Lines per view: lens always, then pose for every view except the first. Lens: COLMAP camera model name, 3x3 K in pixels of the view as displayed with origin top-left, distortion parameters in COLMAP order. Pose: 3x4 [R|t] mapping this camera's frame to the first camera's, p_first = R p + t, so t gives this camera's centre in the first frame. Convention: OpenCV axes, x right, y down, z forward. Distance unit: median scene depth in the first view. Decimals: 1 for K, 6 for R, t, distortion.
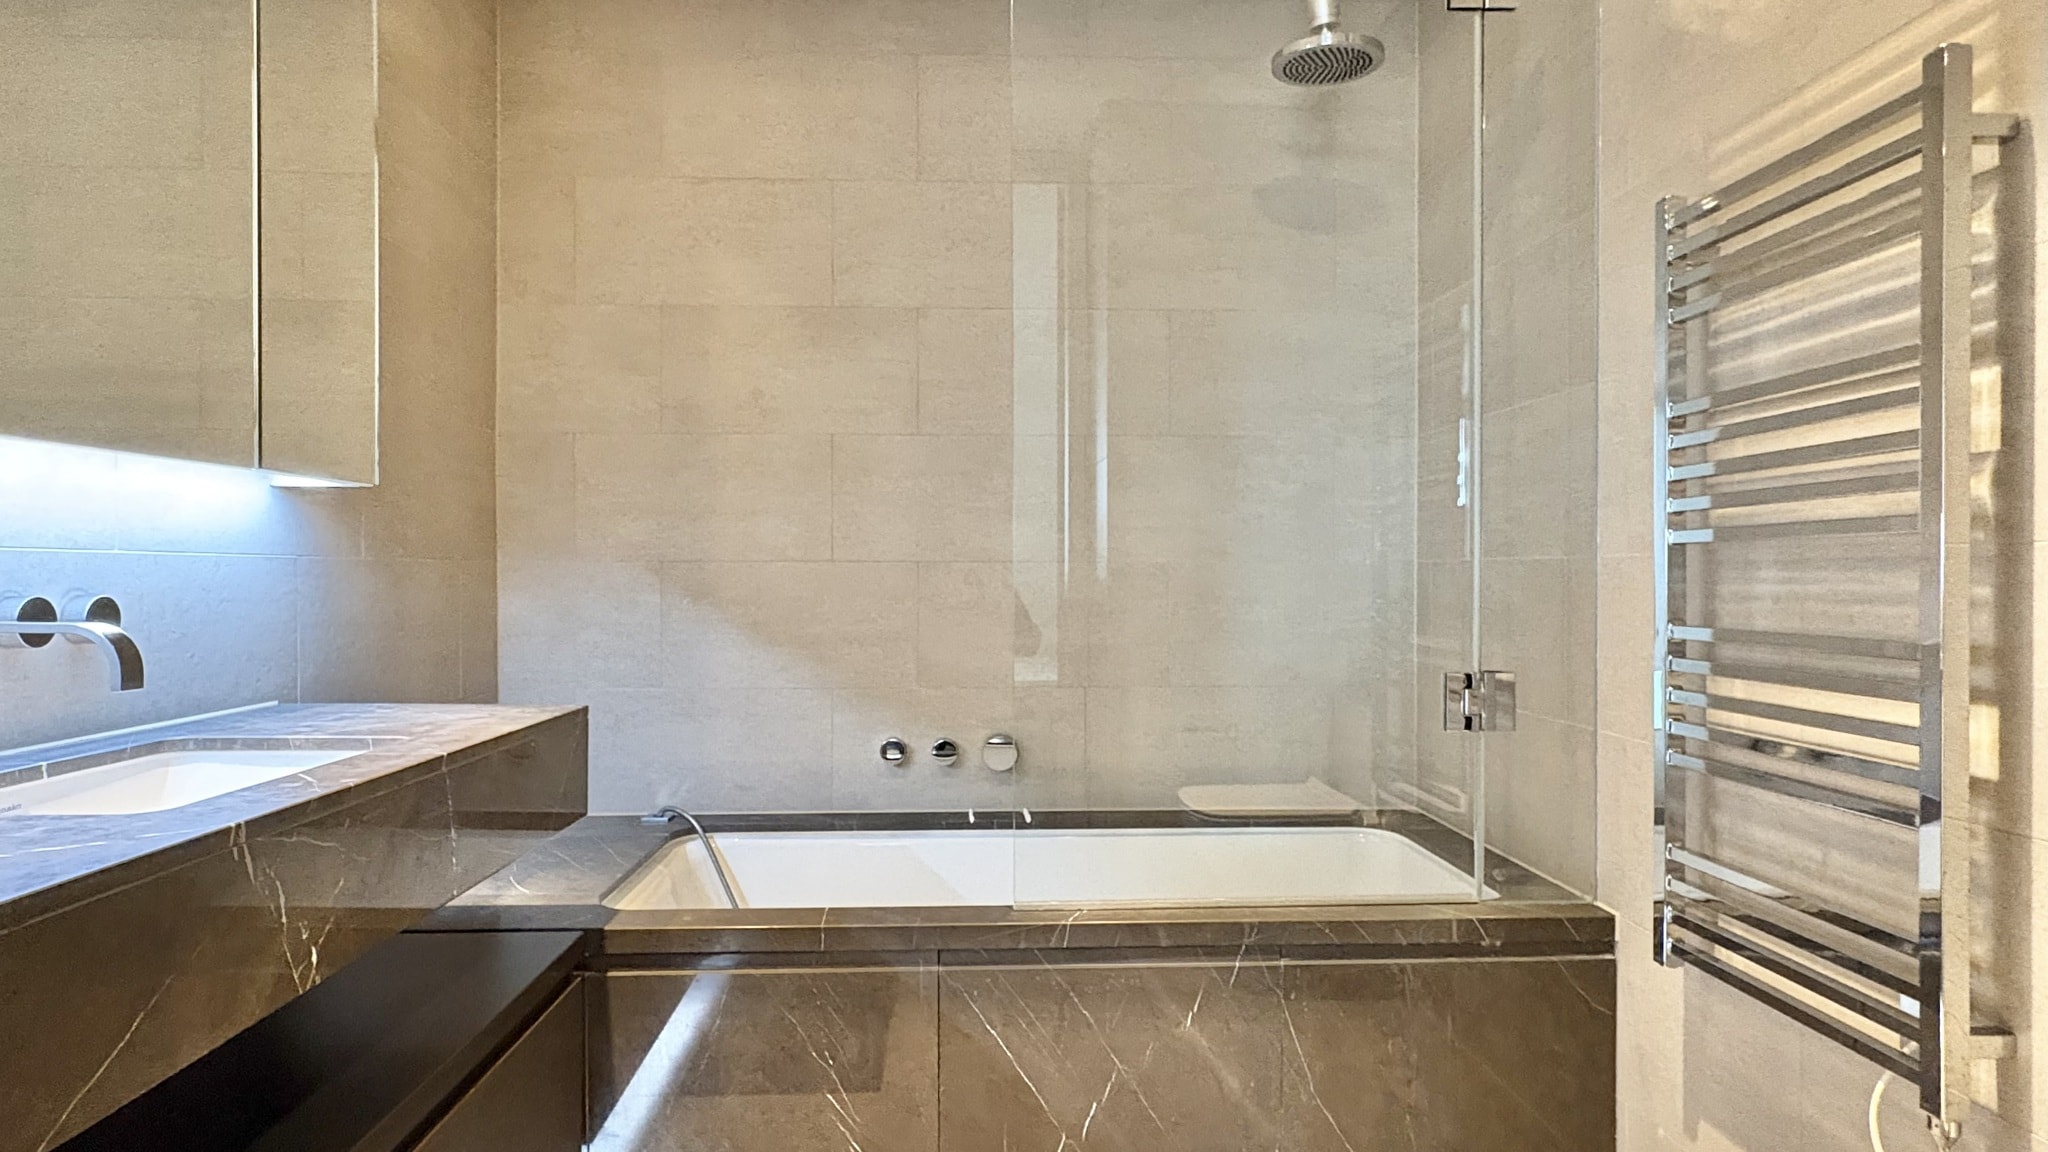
lens RADIAL K [[1171.3, 0, 1120.5], [0, 1171.3, 571.7], [0, 0, 1]] dist [0.003852, 0.002022]
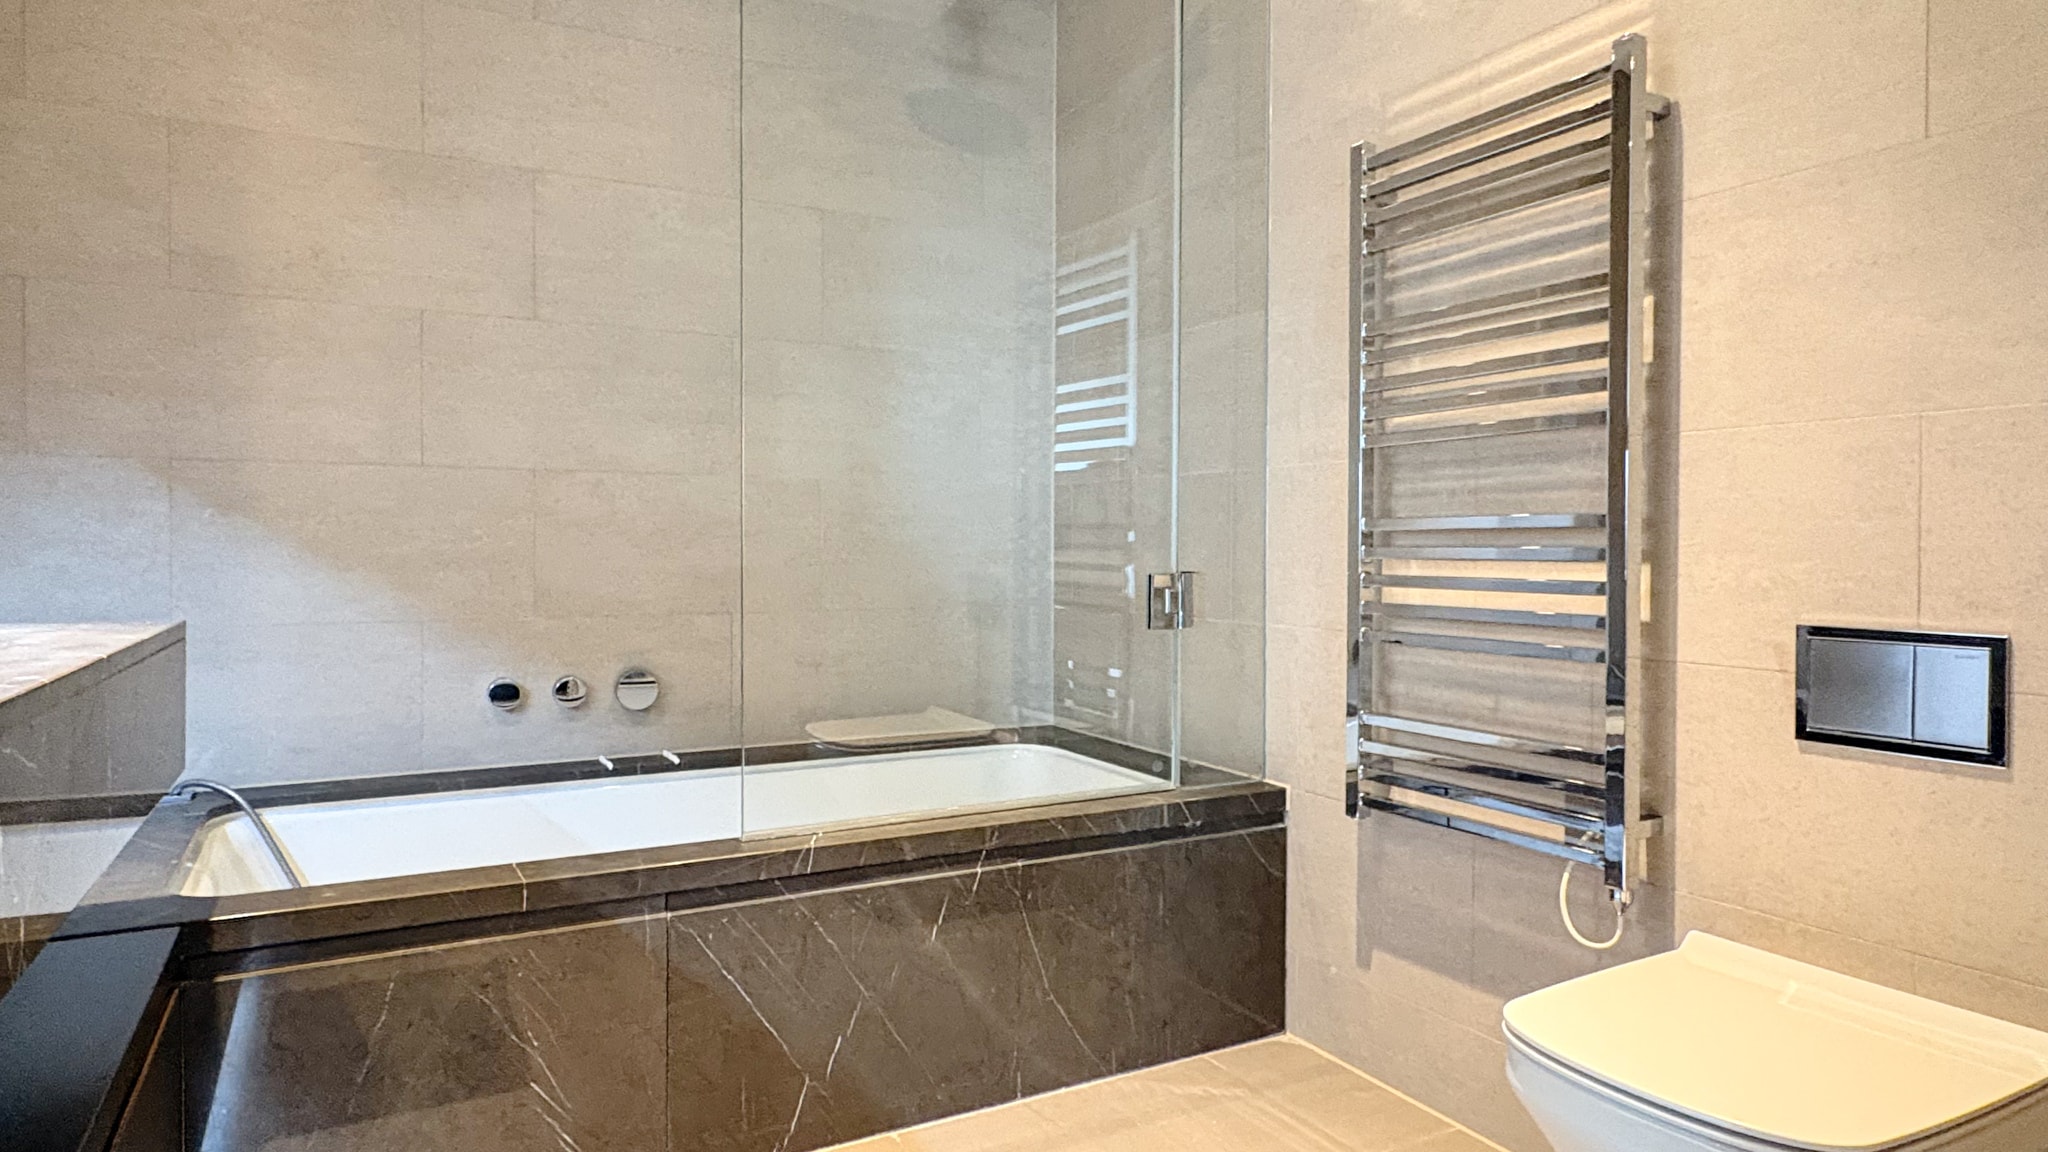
lens RADIAL K [[1171.3, 0, 1075.6], [0, 1171.3, 554.6], [0, 0, 1]] dist [0.003852, 0.002022]
pose [[0.901662, -0.006140, 0.432398, -0.253054], [0.003234, 0.999967, 0.007456, 0.064854], [-0.432430, -0.005324, 0.901652, 0.084343]]
